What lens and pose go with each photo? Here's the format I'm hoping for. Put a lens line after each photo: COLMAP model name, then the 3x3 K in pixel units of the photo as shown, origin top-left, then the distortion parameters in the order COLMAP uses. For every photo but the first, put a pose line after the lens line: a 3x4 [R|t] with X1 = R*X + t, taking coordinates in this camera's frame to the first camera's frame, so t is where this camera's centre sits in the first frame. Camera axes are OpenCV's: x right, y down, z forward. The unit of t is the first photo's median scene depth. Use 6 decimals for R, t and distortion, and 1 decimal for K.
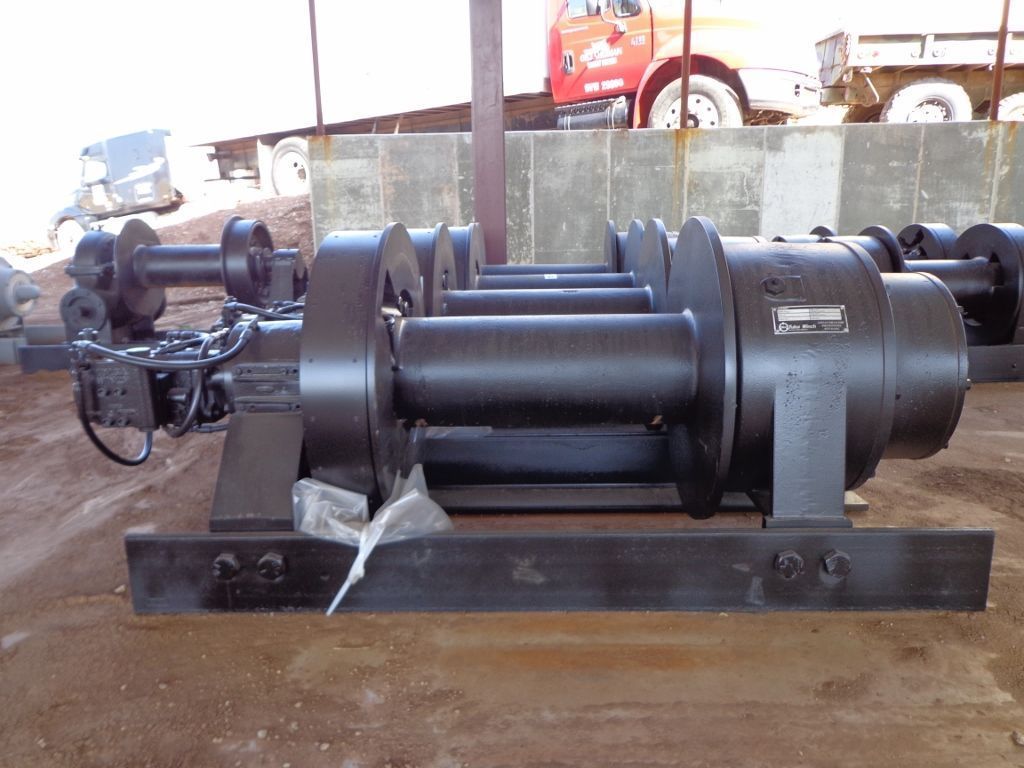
lens RADIAL K [[746.7, 0, 515.3], [0, 746.7, 384.9], [0, 0, 1]] dist [0.002315, 0.001734]
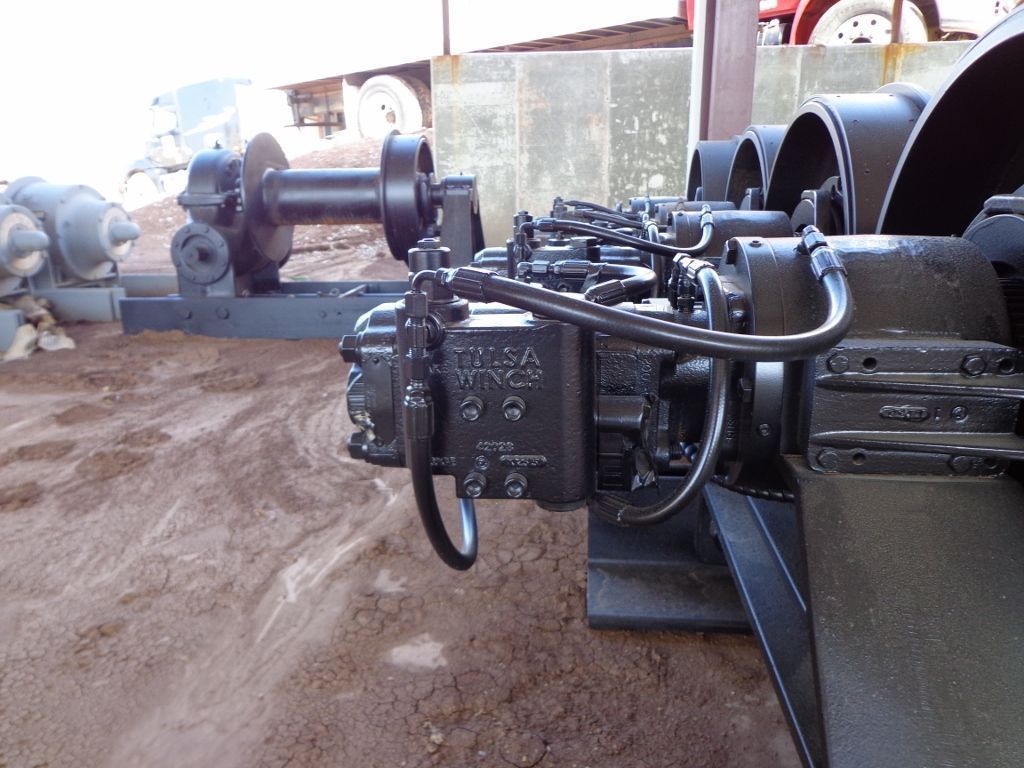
lens RADIAL K [[755.6, 0, 526.8], [0, 755.6, 385.4], [0, 0, 1]] dist [-0.008071, 0.002303]
pose [[0.998031, 0.023645, -0.058099, -0.368428], [-0.020810, 0.998586, 0.048928, -0.015926], [0.059173, -0.047622, 0.997111, 0.456819]]
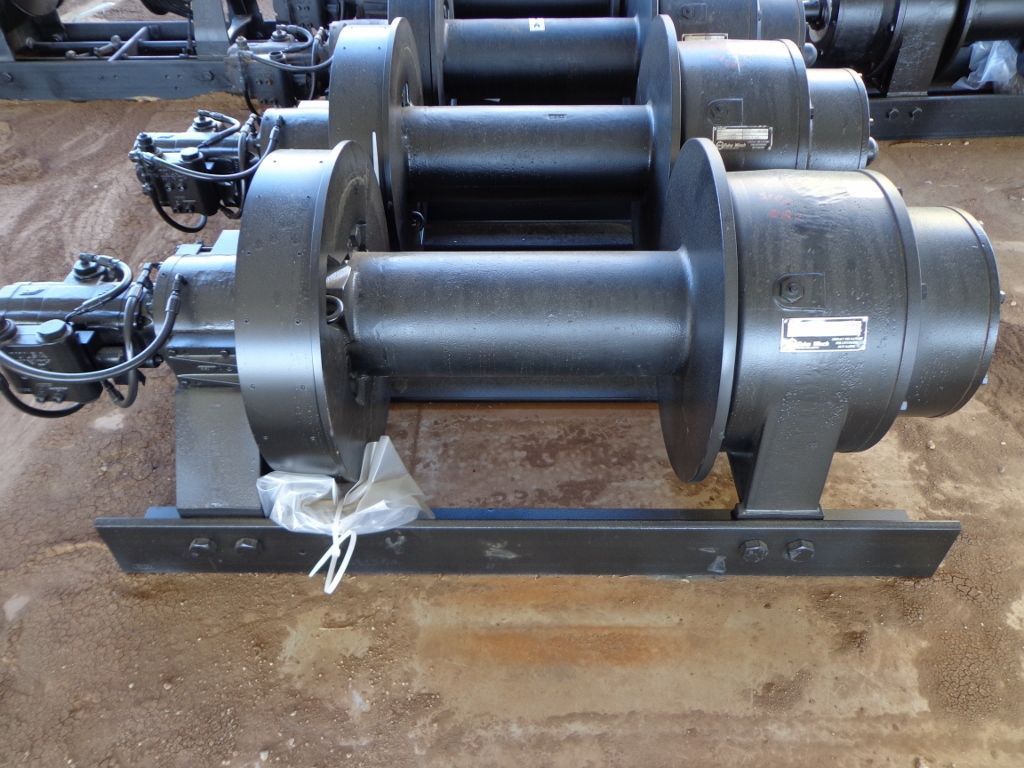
lens RADIAL K [[754.8, 0, 512.0], [0, 754.8, 384.0], [0, 0, 1]] dist [0.007361, 0.000904]
pose [[0.999888, -0.003474, 0.014548, 0.012647], [-0.004181, 0.868964, 0.494857, -0.315167], [-0.014361, -0.494862, 0.868853, 0.143537]]
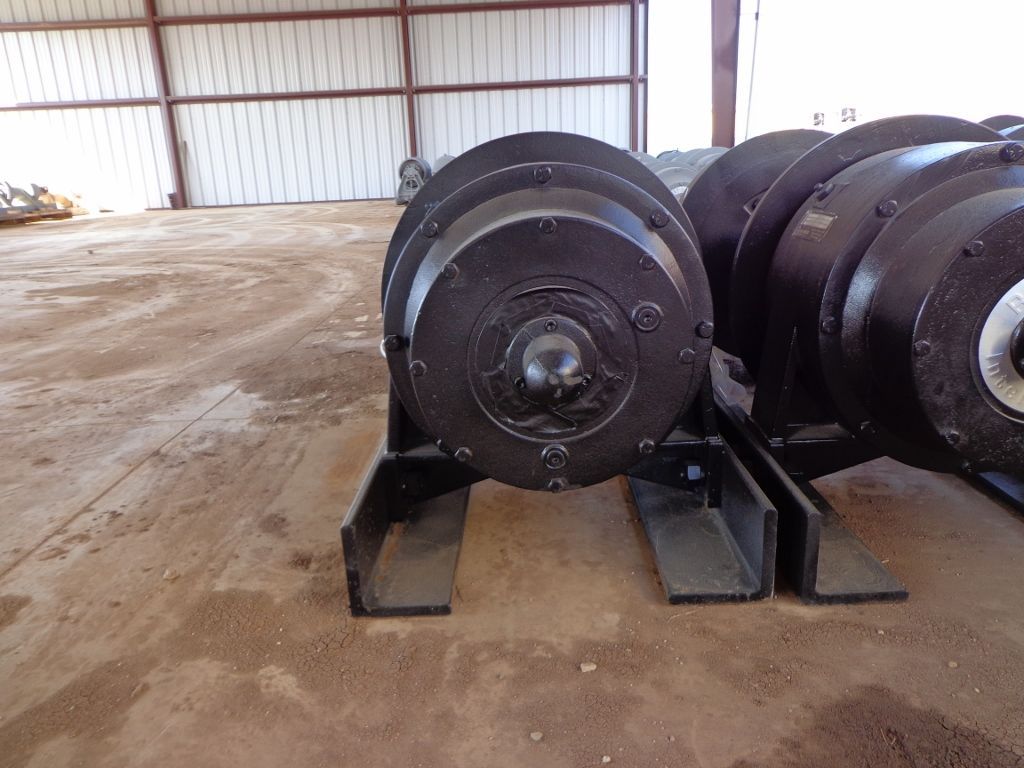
lens RADIAL K [[754.8, 0, 512.0], [0, 754.8, 384.0], [0, 0, 1]] dist [0.007361, 0.000904]
pose [[0.016754, 0.296416, -0.954912, 0.927031], [-0.158335, 0.943782, 0.290183, -0.153208], [0.987243, 0.146335, 0.062745, 0.735350]]
